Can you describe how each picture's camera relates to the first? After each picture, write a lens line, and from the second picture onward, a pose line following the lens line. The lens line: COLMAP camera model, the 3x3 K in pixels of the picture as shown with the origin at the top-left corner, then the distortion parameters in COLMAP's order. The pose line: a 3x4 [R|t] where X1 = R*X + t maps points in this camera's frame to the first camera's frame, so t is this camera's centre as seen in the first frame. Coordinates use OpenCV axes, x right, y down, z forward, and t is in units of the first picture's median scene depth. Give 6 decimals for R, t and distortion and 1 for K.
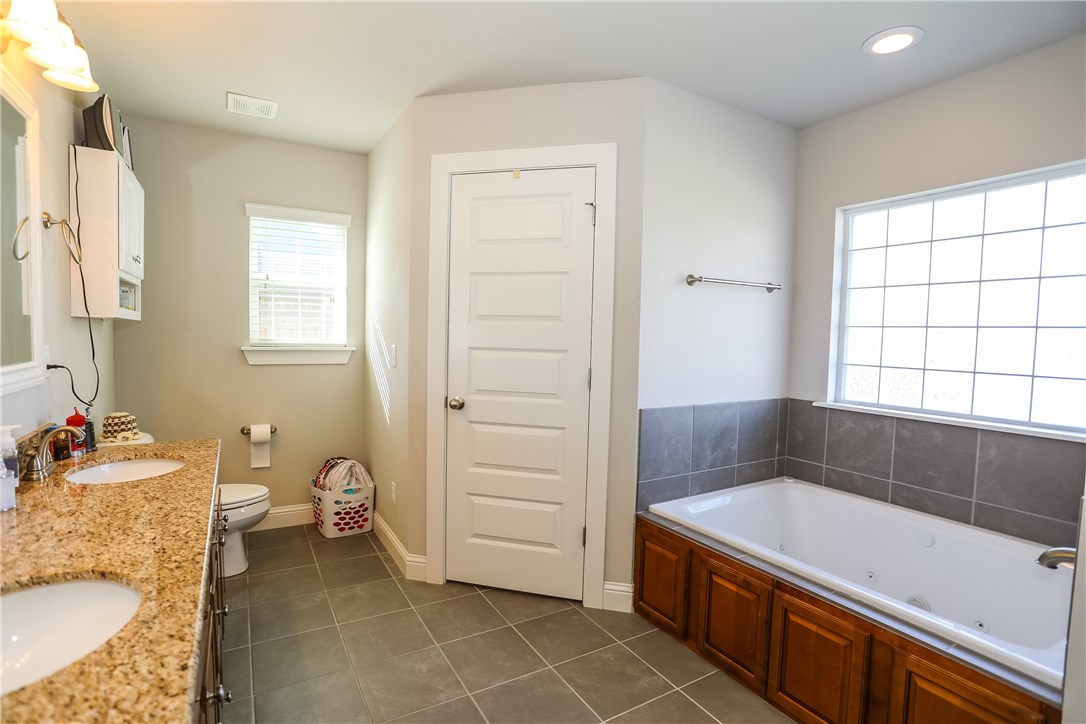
lens RADIAL K [[529.2, 0, 541.3], [0, 529.2, 362.9], [0, 0, 1]] dist [-0.077452, 0.033049]
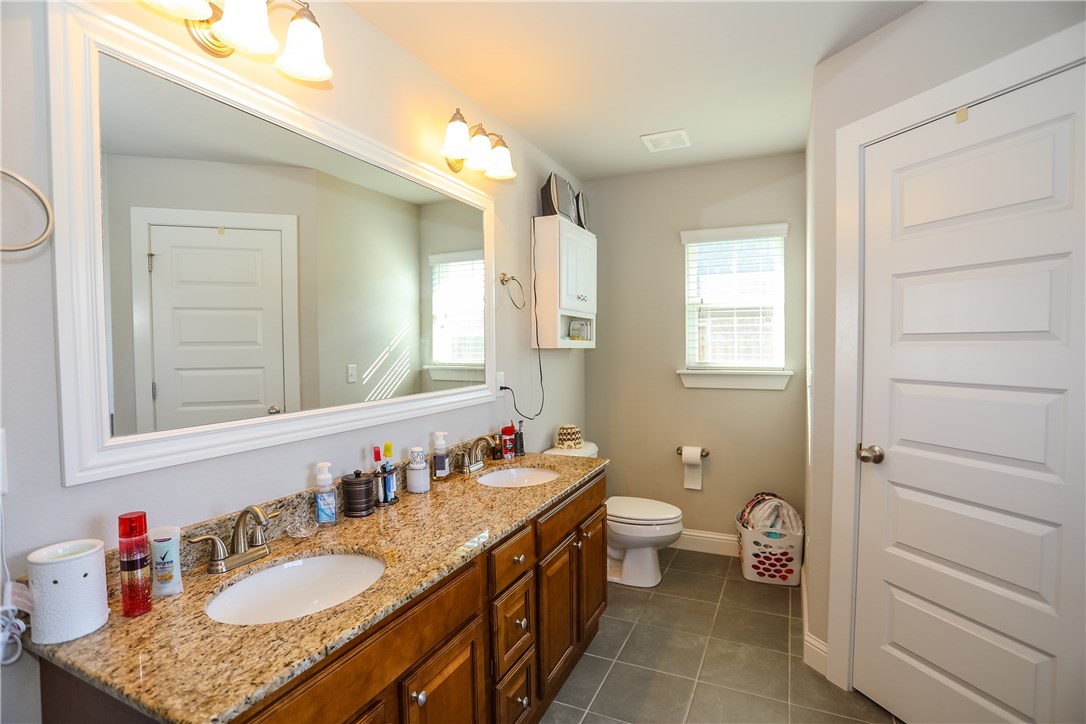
lens RADIAL K [[529.2, 0, 541.3], [0, 529.2, 362.9], [0, 0, 1]] dist [-0.077452, 0.033049]
pose [[0.563442, 0.003144, -0.826149, 0.141264], [-0.023521, 0.999648, -0.012237, -0.025882], [0.825820, 0.026327, 0.563318, 0.173407]]
